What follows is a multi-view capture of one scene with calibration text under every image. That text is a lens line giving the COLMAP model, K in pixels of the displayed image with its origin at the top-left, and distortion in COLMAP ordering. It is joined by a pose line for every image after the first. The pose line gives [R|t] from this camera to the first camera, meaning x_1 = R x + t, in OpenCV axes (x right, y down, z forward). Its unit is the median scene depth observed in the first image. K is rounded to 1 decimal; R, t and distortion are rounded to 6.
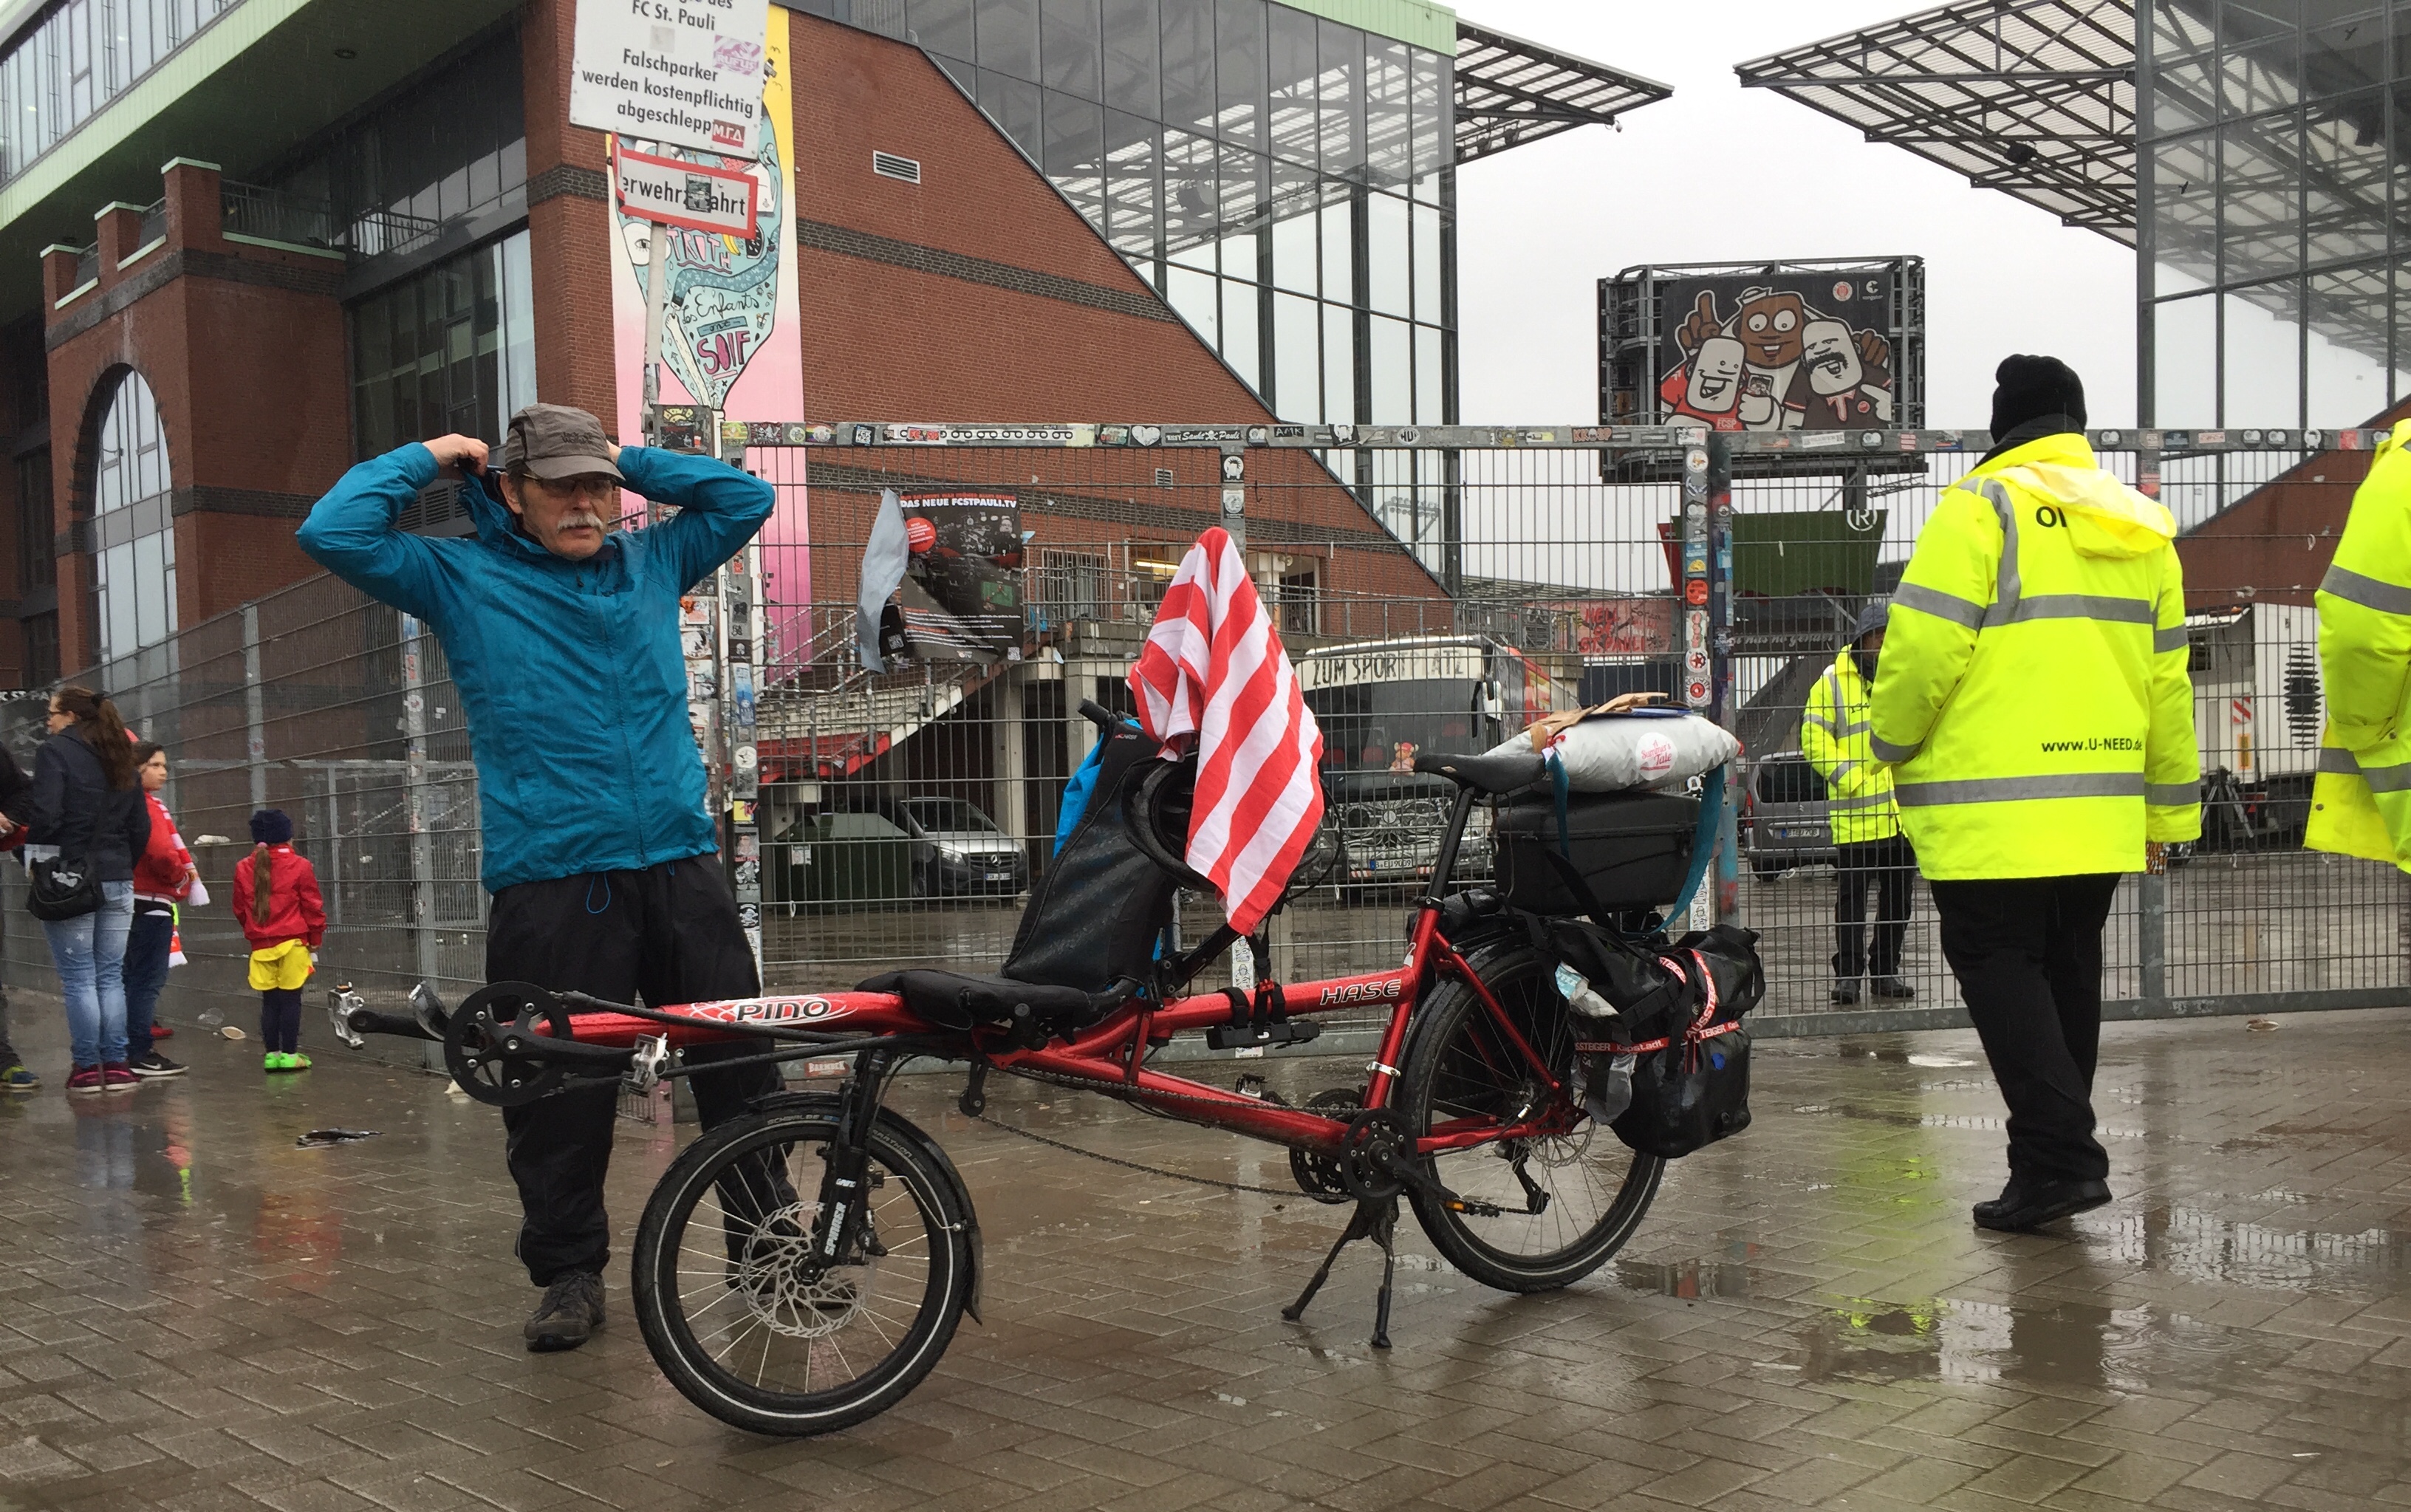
lens RADIAL K [[2077.7, 0, 1203.7], [0, 2077.7, 759.5], [0, 0, 1]] dist [0.002474, 0.003225]
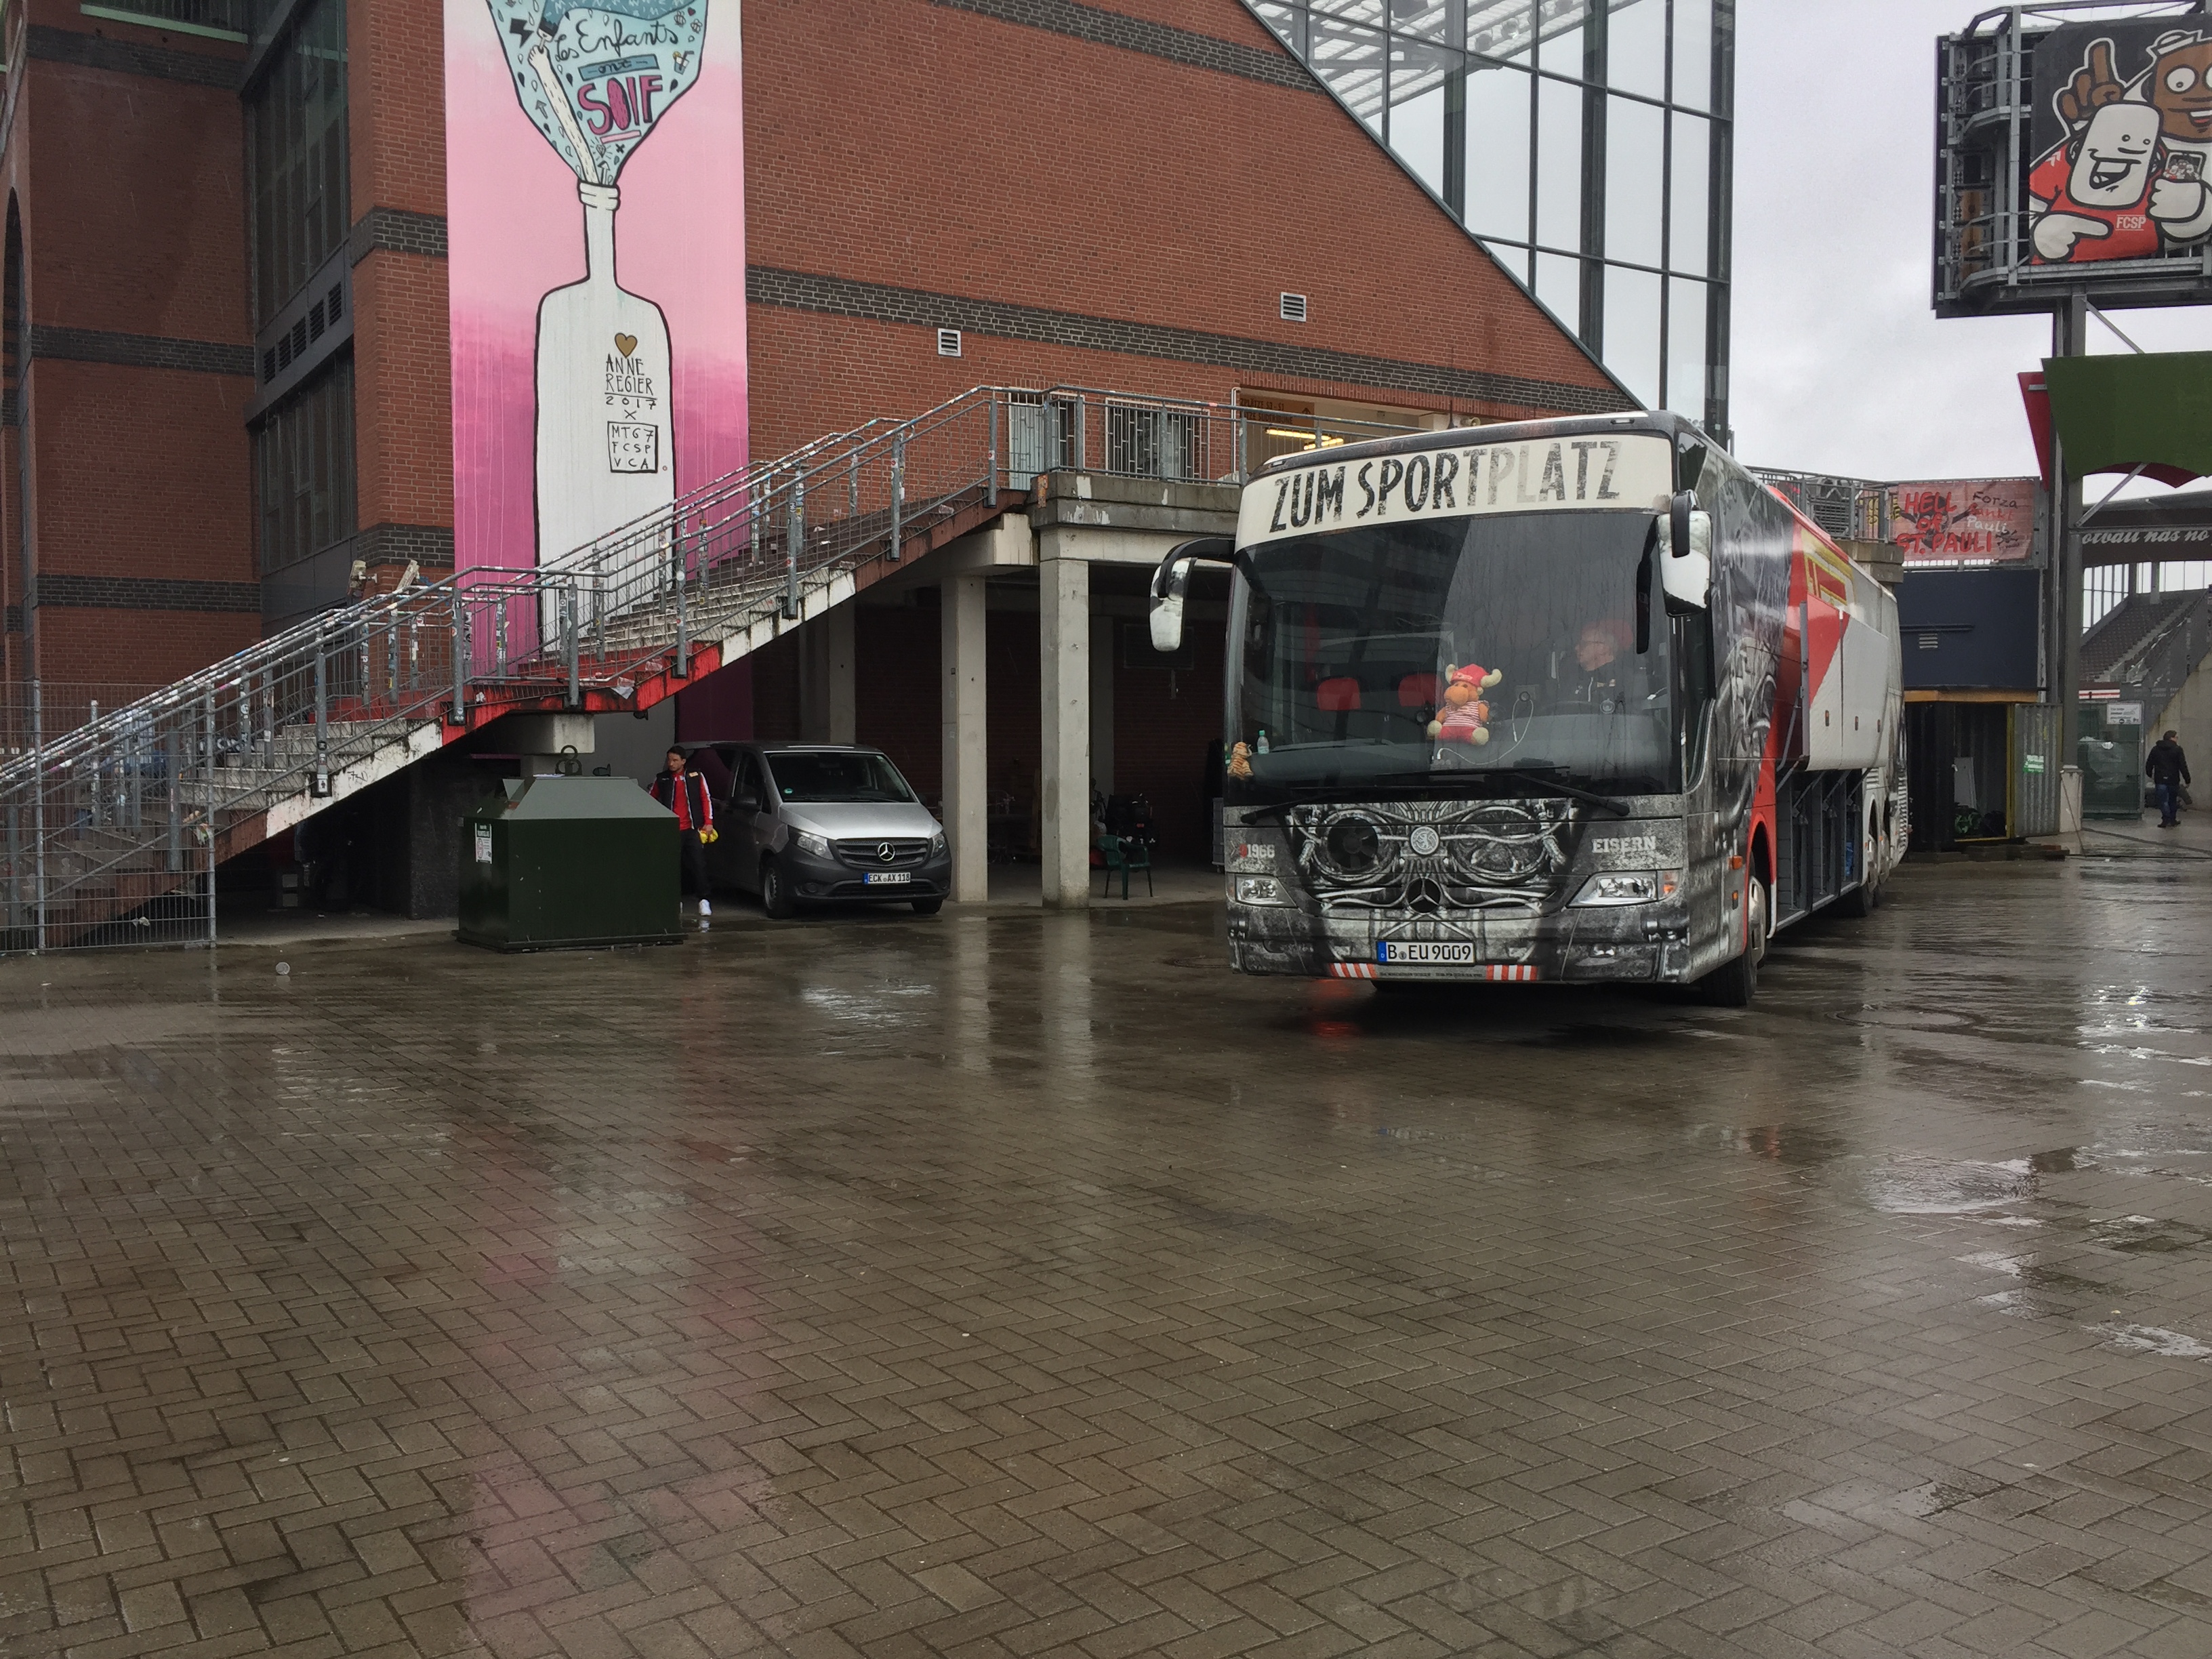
lens RADIAL K [[1908.6, 0, 1092.0], [0, 1908.6, 777.8], [0, 0, 1]] dist [0.008162, -0.034190]
pose [[0.977535, 0.027108, -0.209023, 0.064508], [-0.017603, 0.998730, 0.047197, -0.001255], [0.210037, -0.042457, 0.976771, 0.377369]]
